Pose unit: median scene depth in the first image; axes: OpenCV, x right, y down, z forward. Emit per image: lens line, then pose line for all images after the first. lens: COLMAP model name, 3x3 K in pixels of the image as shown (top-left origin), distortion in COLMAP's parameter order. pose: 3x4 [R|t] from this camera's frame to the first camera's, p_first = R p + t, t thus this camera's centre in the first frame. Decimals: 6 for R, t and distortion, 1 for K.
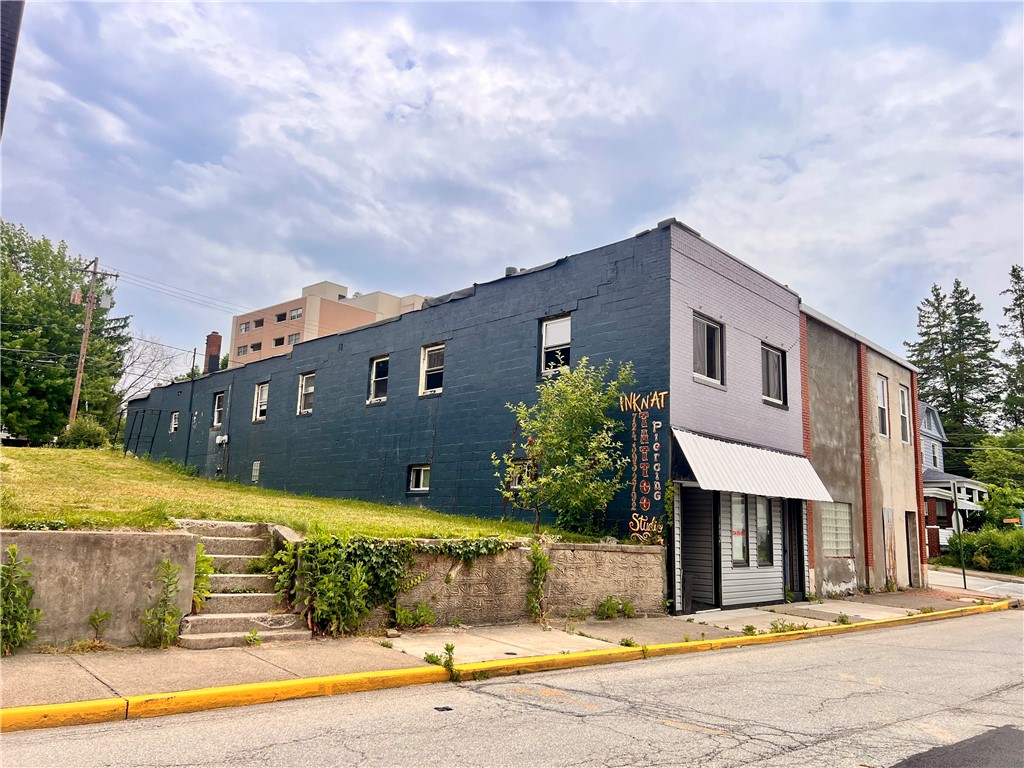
lens RADIAL K [[774.6, 0, 507.0], [0, 774.6, 379.4], [0, 0, 1]] dist [0.050966, -0.054937]
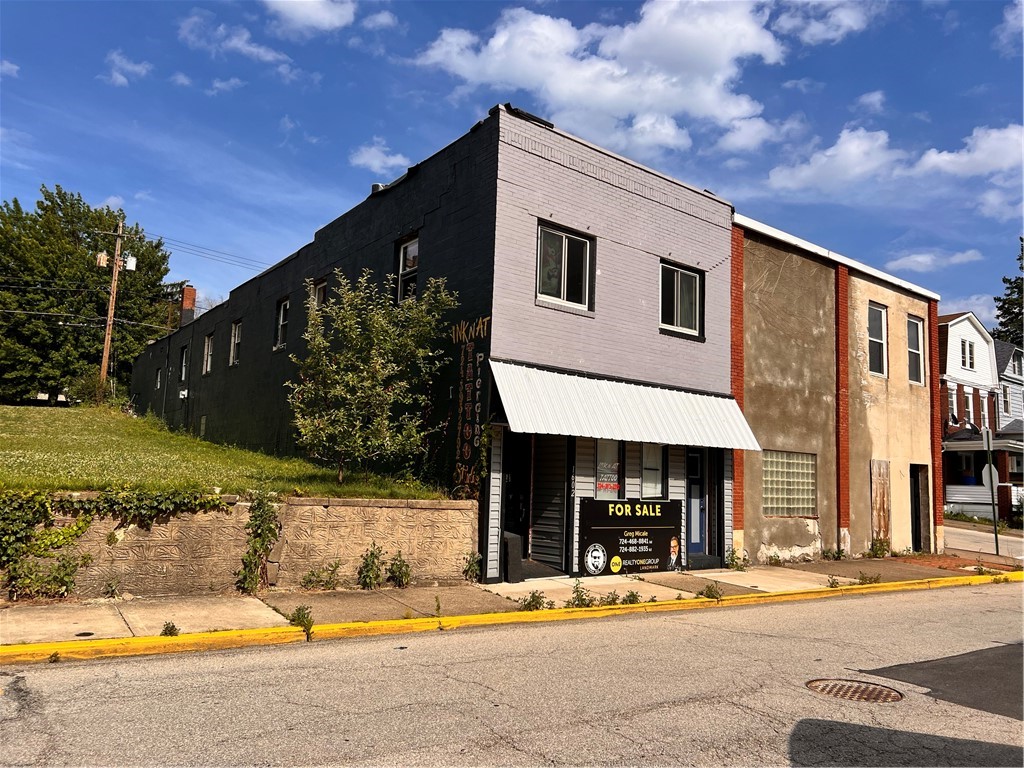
lens RADIAL K [[774.6, 0, 515.0], [0, 774.6, 381.7], [0, 0, 1]] dist [0.050966, -0.054937]
pose [[0.990530, -0.018093, -0.136097, 0.308681], [0.025193, 0.998400, 0.050627, 0.039712], [0.134963, -0.053576, 0.989401, 0.166361]]
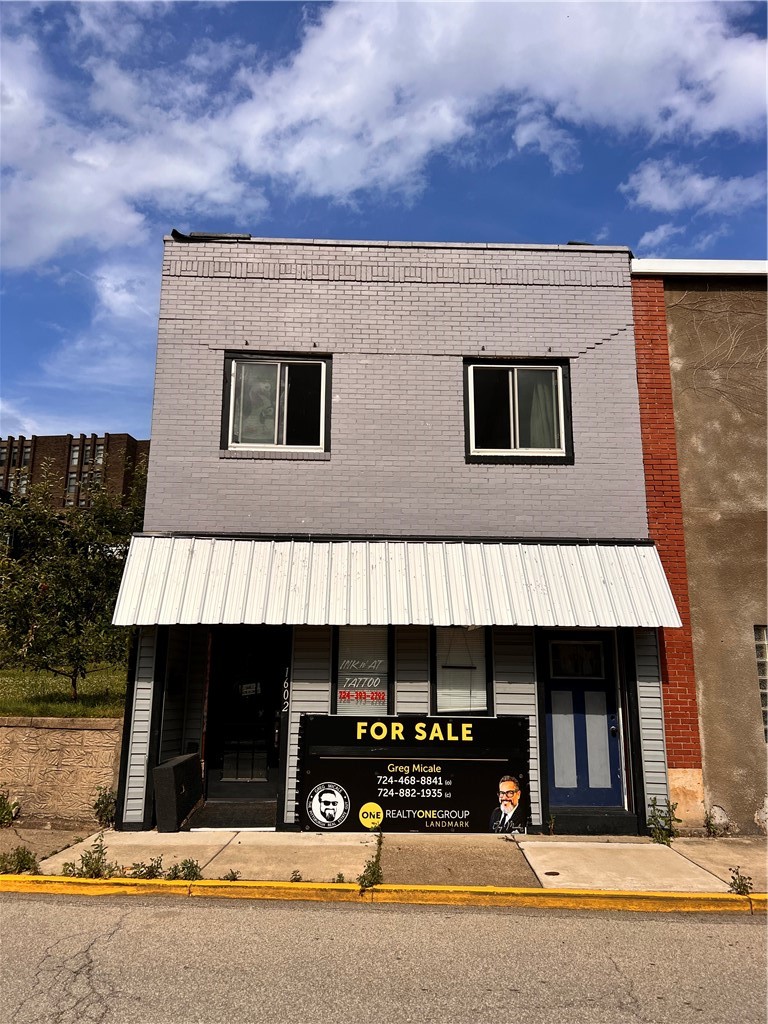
lens RADIAL K [[774.6, 0, 369.7], [0, 774.6, 508.4], [0, 0, 1]] dist [0.050966, -0.054937]
pose [[0.693341, -0.192584, -0.694399, 0.714463], [0.145346, 0.981196, -0.126999, 0.133791], [0.705799, -0.012875, 0.708295, 0.593256]]
